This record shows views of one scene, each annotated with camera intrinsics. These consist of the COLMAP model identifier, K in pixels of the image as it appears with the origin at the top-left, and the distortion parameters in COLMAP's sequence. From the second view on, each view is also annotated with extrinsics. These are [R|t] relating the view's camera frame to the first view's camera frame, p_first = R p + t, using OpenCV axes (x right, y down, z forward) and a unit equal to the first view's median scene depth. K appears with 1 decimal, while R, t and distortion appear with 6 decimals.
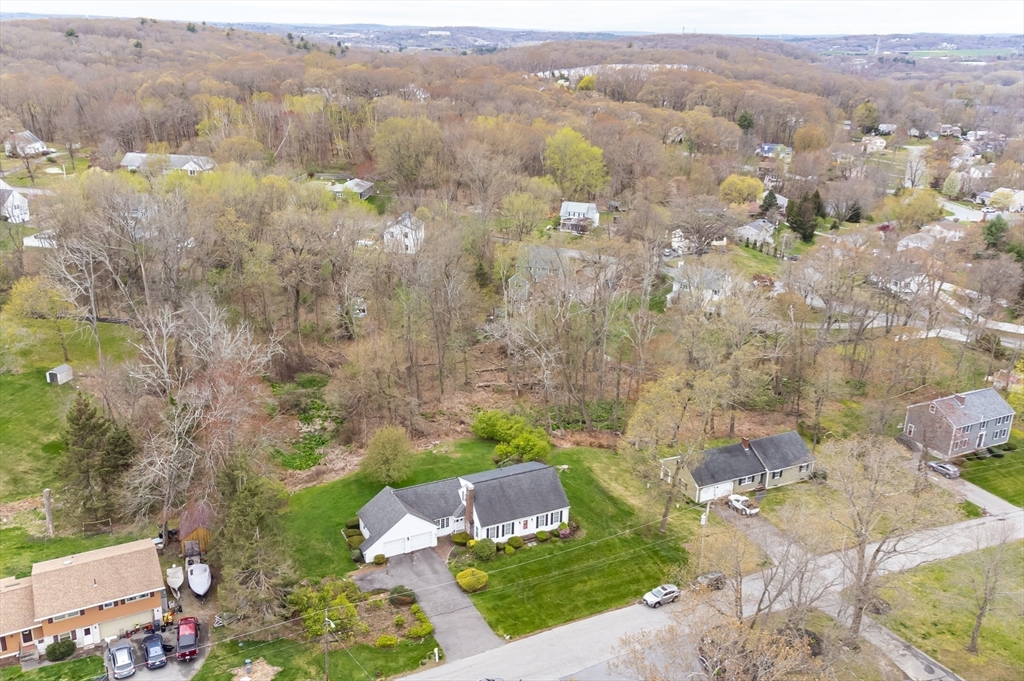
lens RADIAL K [[948.8, 0, 513.9], [0, 948.8, 297.0], [0, 0, 1]] dist [0.012363, -0.011193]
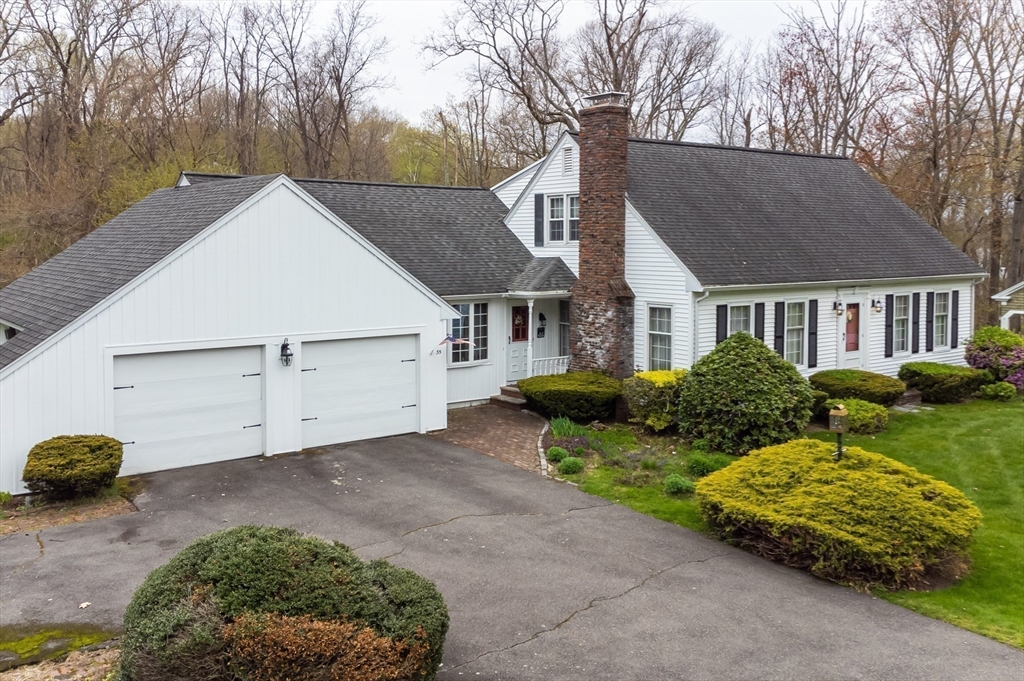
lens RADIAL K [[912.9, 0, 508.8], [0, 912.9, 322.3], [0, 0, 1]] dist [0.039796, -0.010989]
pose [[0.982607, -0.037182, 0.181939, -0.099264], [0.073385, 0.977751, -0.196515, 0.274223], [-0.170584, 0.206449, 0.963473, 0.822828]]
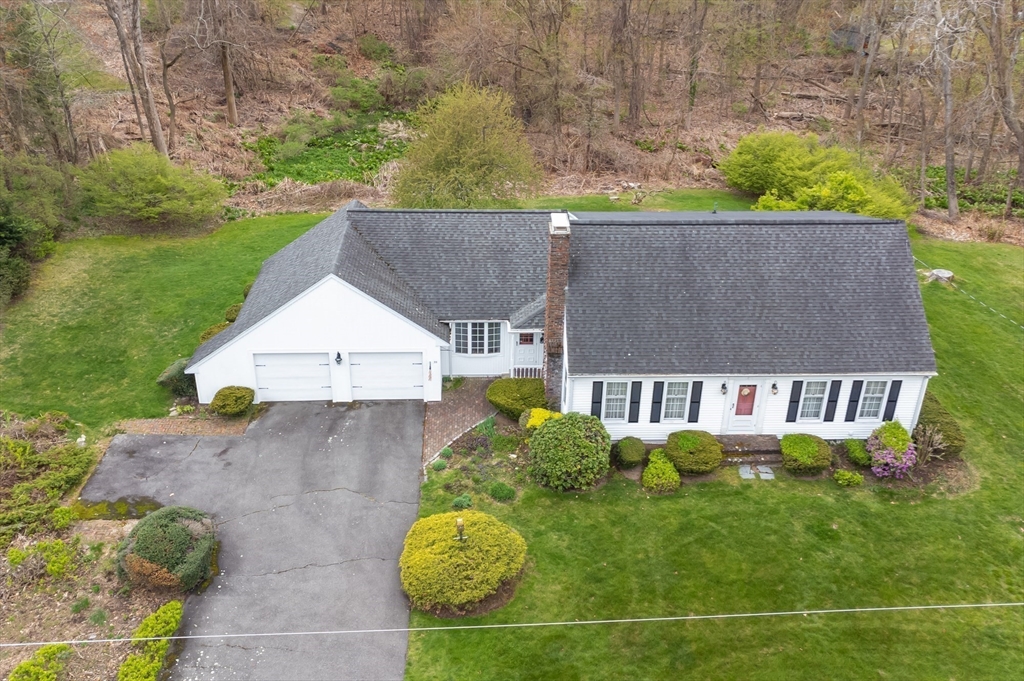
lens RADIAL K [[912.9, 0, 508.8], [0, 912.9, 322.3], [0, 0, 1]] dist [0.039796, -0.010989]
pose [[0.909687, 0.184437, -0.372093, 0.044568], [-0.117339, 0.973613, 0.195726, 0.174287], [0.398373, -0.134388, 0.907325, 0.736306]]
